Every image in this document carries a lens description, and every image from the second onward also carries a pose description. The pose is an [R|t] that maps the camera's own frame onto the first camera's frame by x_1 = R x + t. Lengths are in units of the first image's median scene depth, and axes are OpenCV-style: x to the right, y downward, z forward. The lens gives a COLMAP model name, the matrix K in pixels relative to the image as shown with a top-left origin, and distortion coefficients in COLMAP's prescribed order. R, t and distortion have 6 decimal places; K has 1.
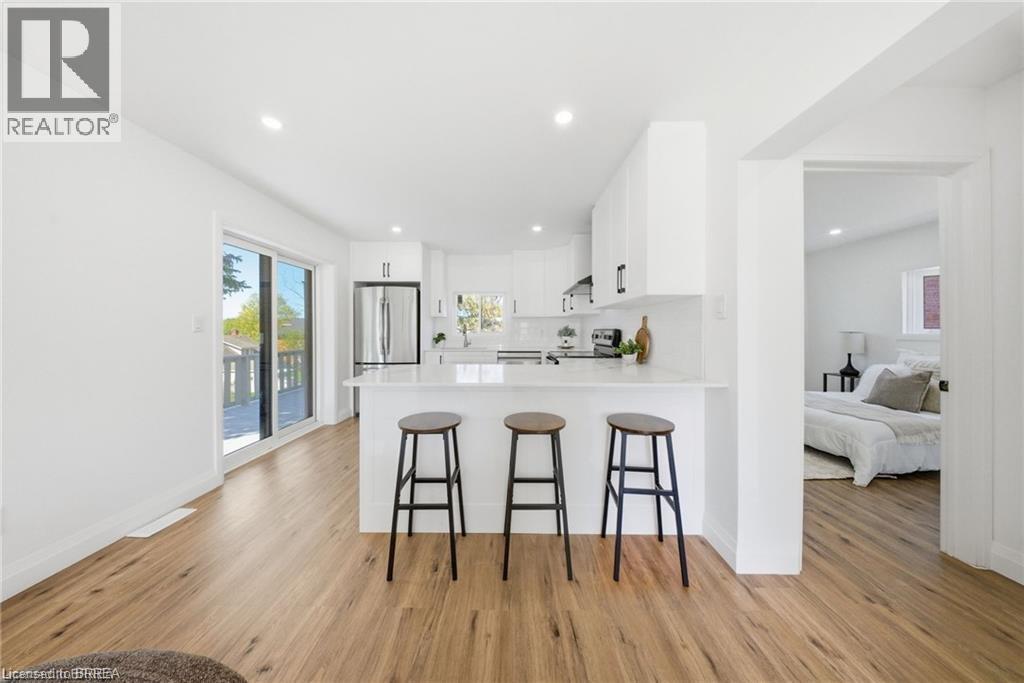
lens RADIAL K [[310.7, 0, 511.8], [0, 310.7, 330.8], [0, 0, 1]] dist [-0.005621, -0.000028]
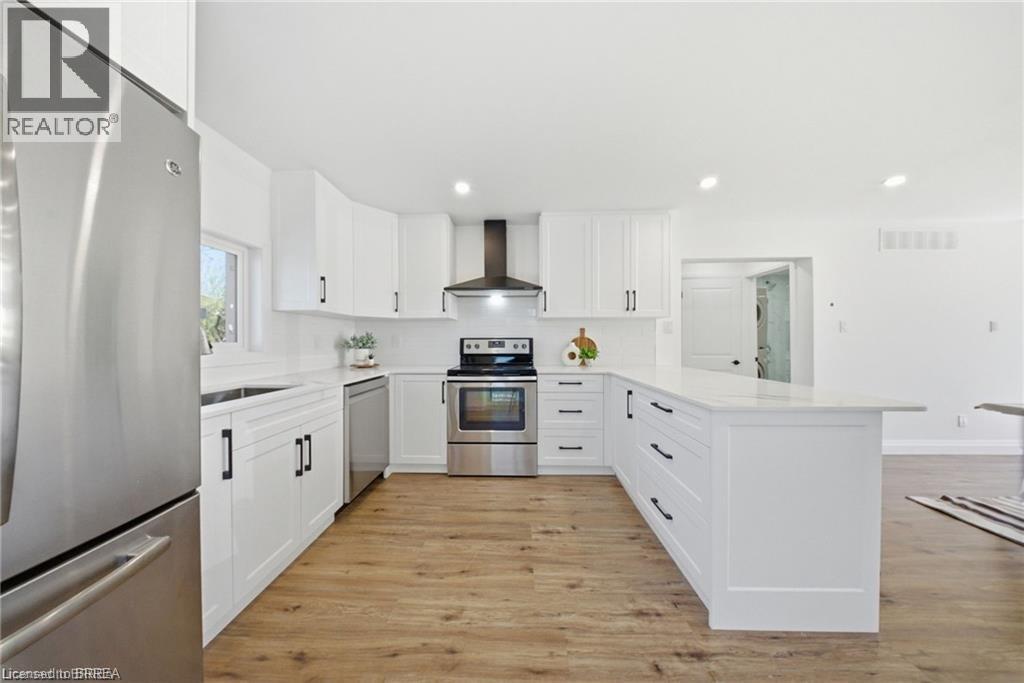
lens RADIAL K [[308.7, 0, 512.0], [0, 308.7, 341.5], [0, 0, 1]] dist [-0.006544, -0.000010]
pose [[0.026472, -0.003204, 0.999644, -0.553338], [0.002329, 0.999992, 0.003144, 0.002053], [-0.999647, 0.002245, 0.026479, 0.833969]]
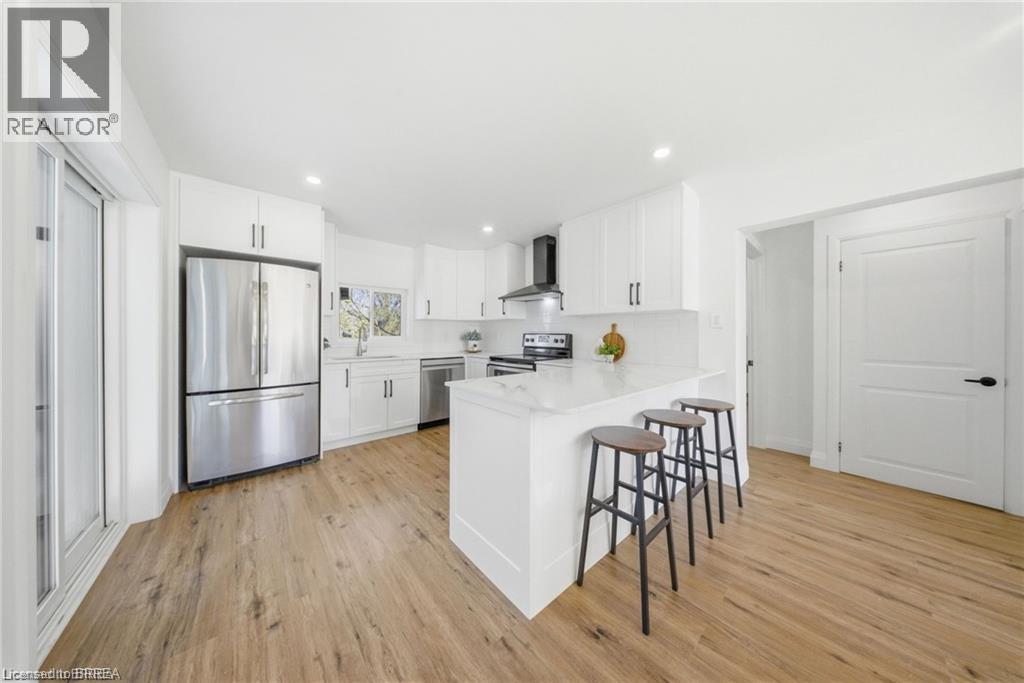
lens RADIAL K [[302.8, 0, 509.5], [0, 302.8, 333.5], [0, 0, 1]] dist [-0.007002, -0.000059]
pose [[0.752275, 0.003793, 0.658838, -0.461467], [-0.002070, 0.999992, -0.003394, -0.001475], [-0.658846, 0.001189, 0.752277, 0.240208]]
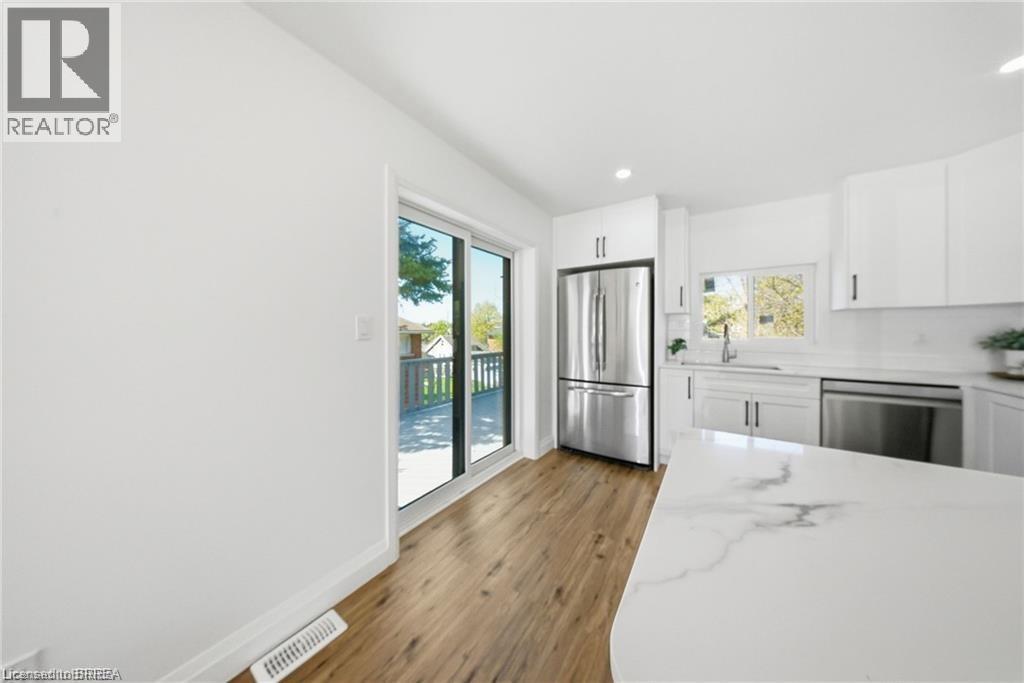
lens RADIAL K [[302.8, 0, 509.5], [0, 302.8, 333.5], [0, 0, 1]] dist [-0.007002, -0.000059]
pose [[0.831147, 0.005221, -0.556028, -0.217193], [-0.001360, 0.999972, 0.007356, -0.008916], [0.556051, -0.005358, 0.831131, 0.356727]]
